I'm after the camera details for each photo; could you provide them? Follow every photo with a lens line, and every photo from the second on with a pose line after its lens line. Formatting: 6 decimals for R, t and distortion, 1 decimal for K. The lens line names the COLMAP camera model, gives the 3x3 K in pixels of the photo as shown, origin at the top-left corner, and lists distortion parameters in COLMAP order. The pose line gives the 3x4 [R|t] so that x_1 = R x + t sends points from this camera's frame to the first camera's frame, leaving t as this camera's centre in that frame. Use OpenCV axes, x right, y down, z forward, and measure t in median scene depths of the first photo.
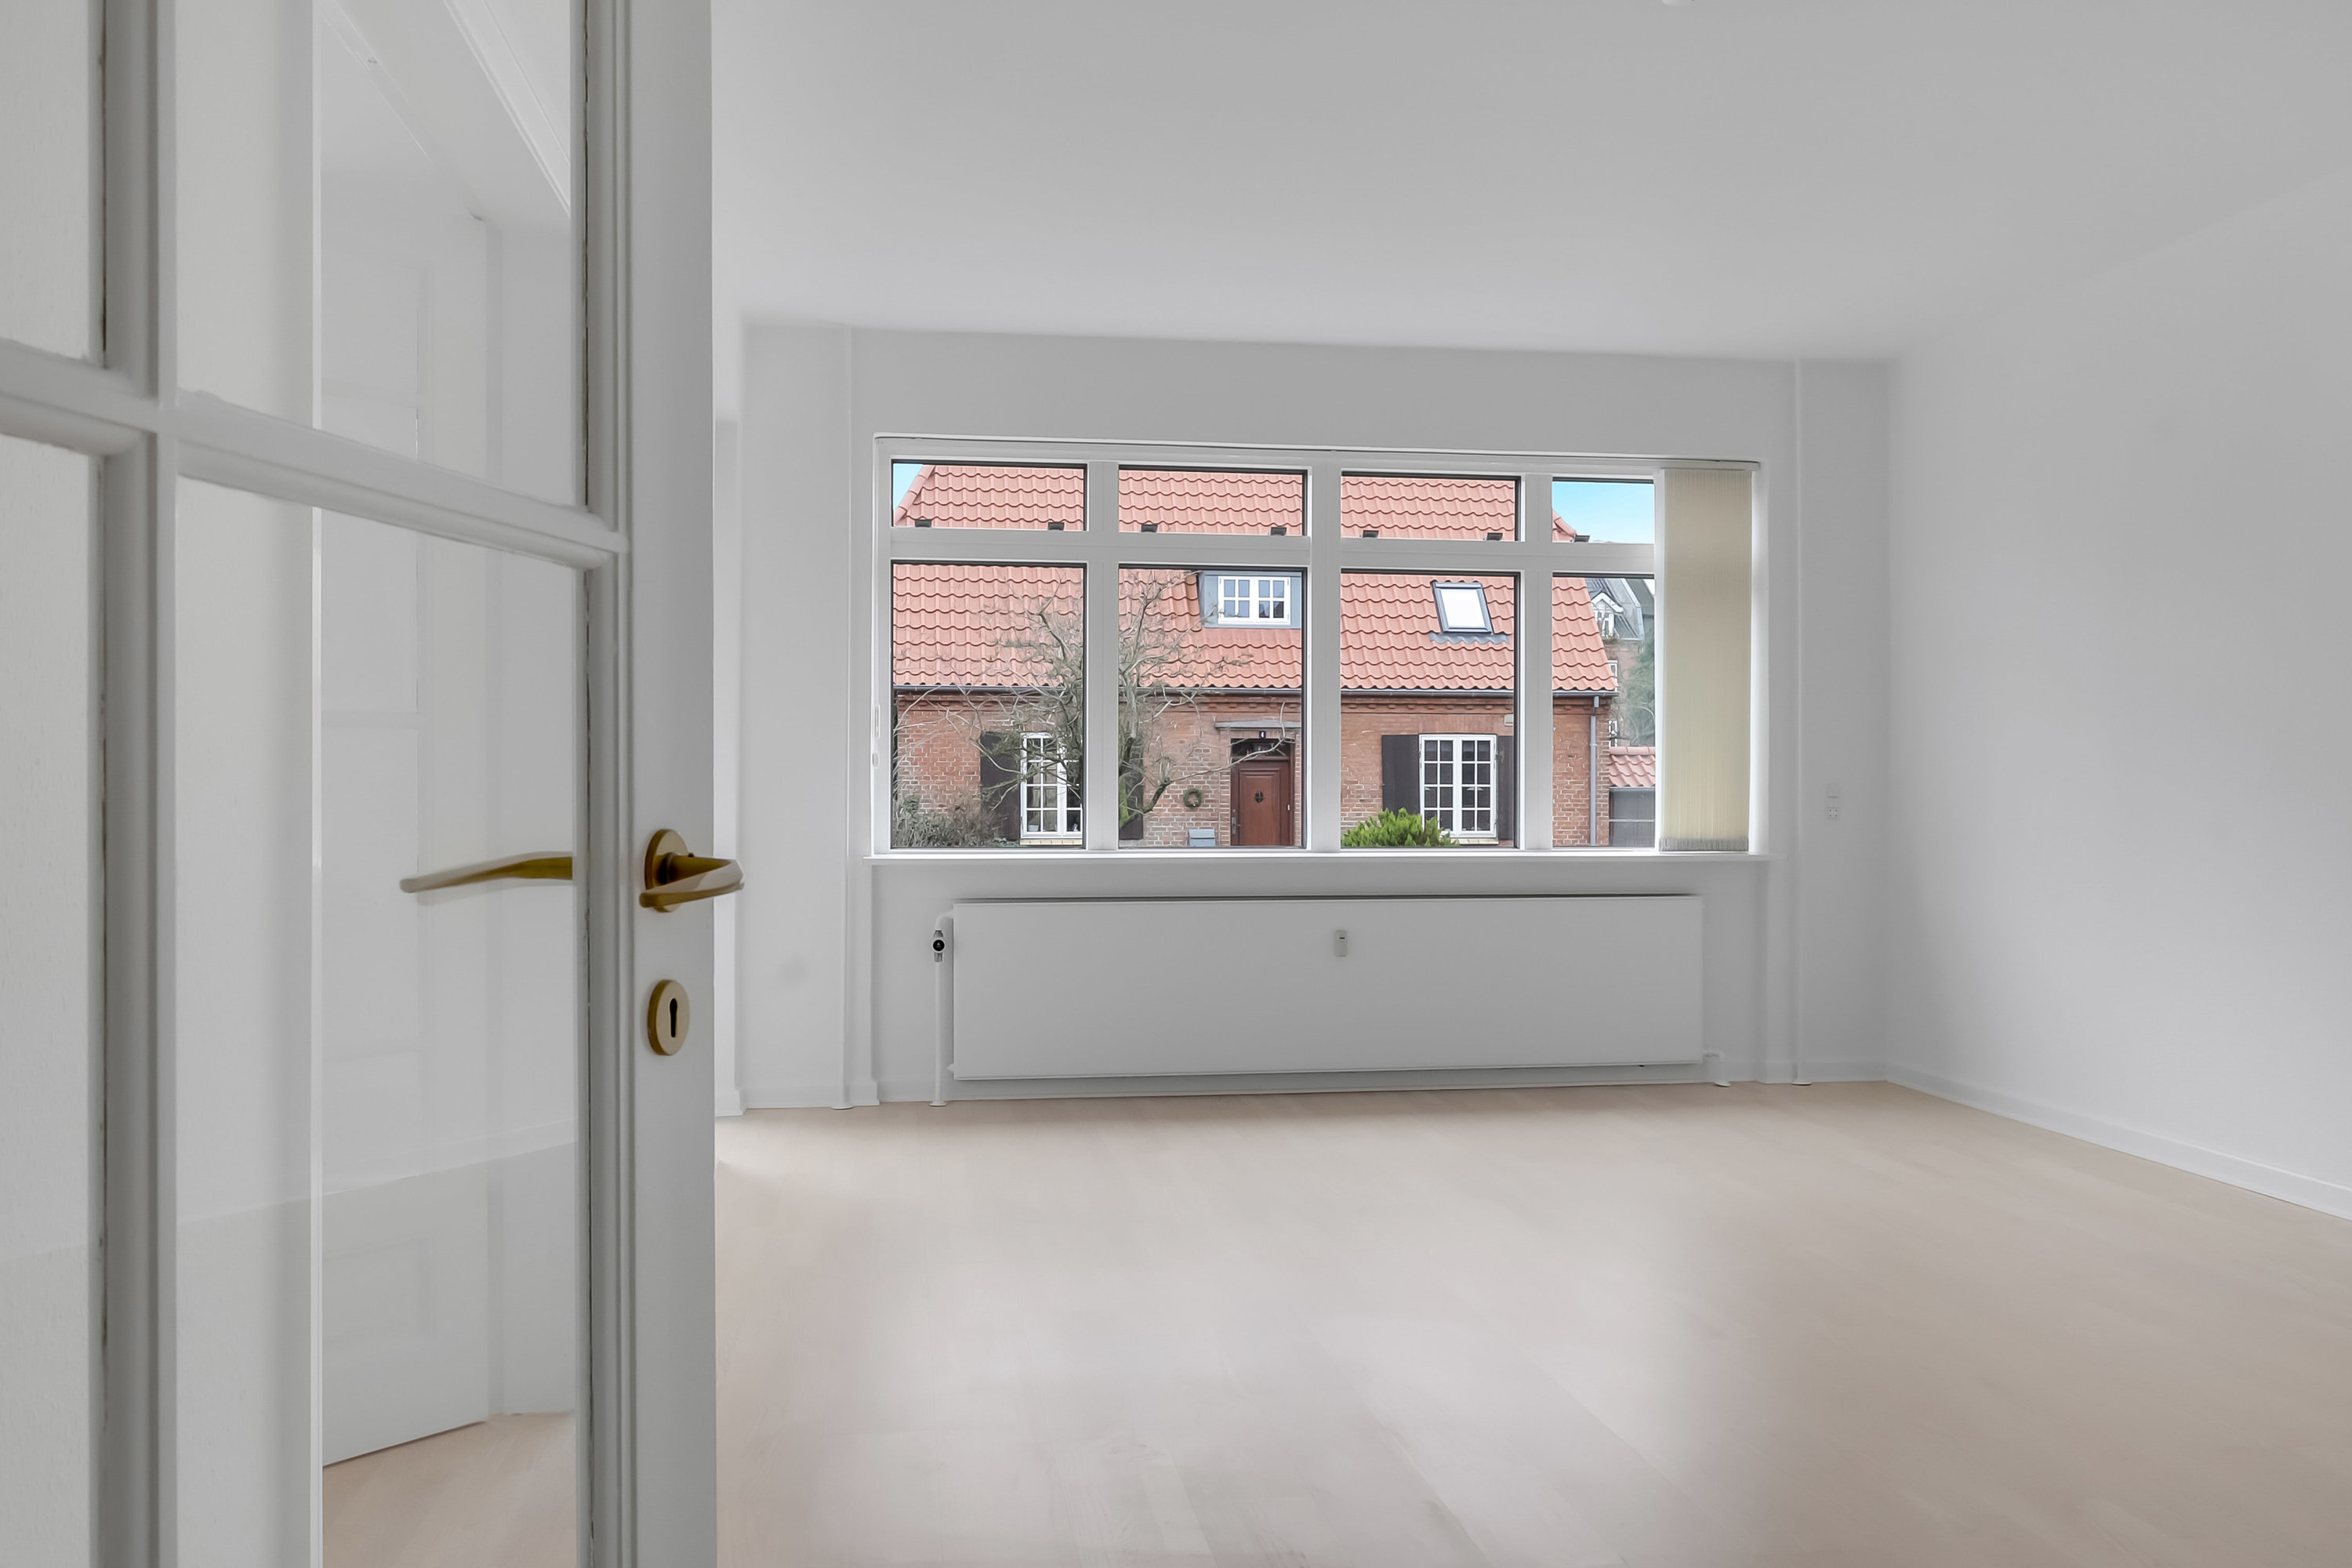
lens RADIAL K [[1905.6, 0, 1173.4], [0, 1905.6, 761.0], [0, 0, 1]] dist [-0.001188, 0.006481]
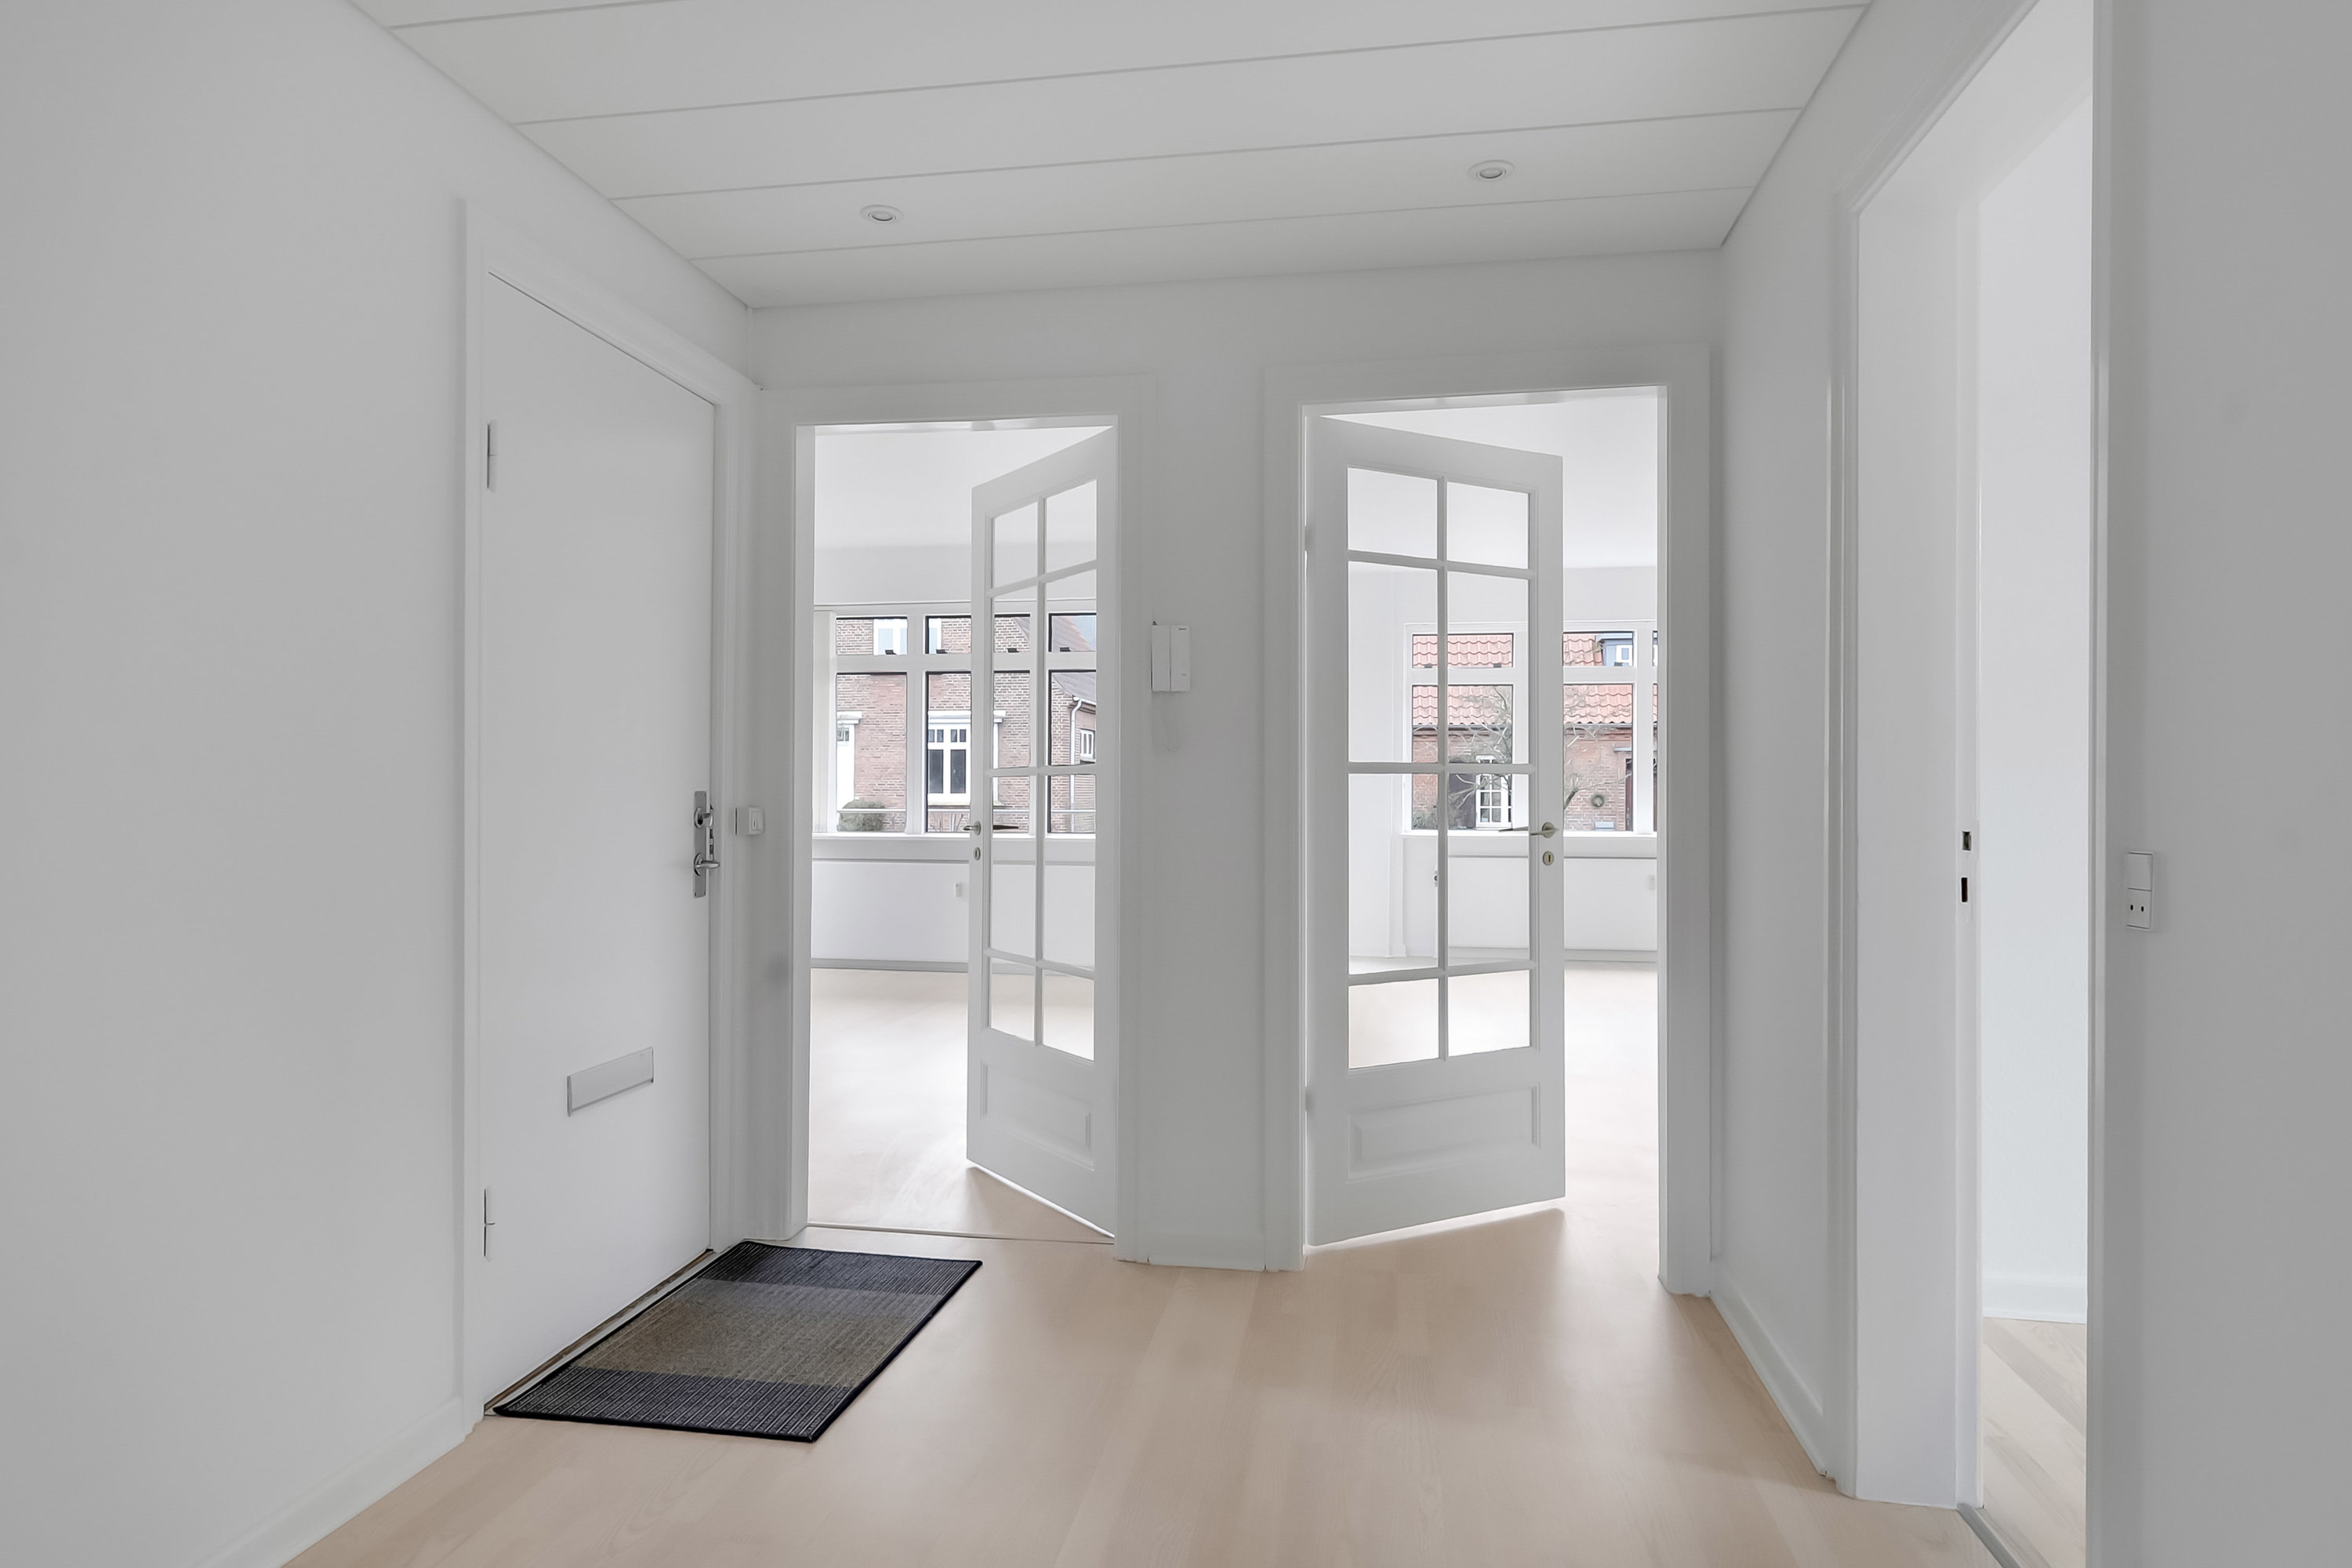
lens RADIAL K [[1362.0, 0, 1152.7], [0, 1362.0, 790.9], [0, 0, 1]] dist [-0.001711, -0.000172]
pose [[0.951556, 0.002897, -0.307462, 0.032401], [0.001823, 0.999885, 0.015063, -0.018504], [0.307471, -0.014894, 0.951441, -0.435165]]
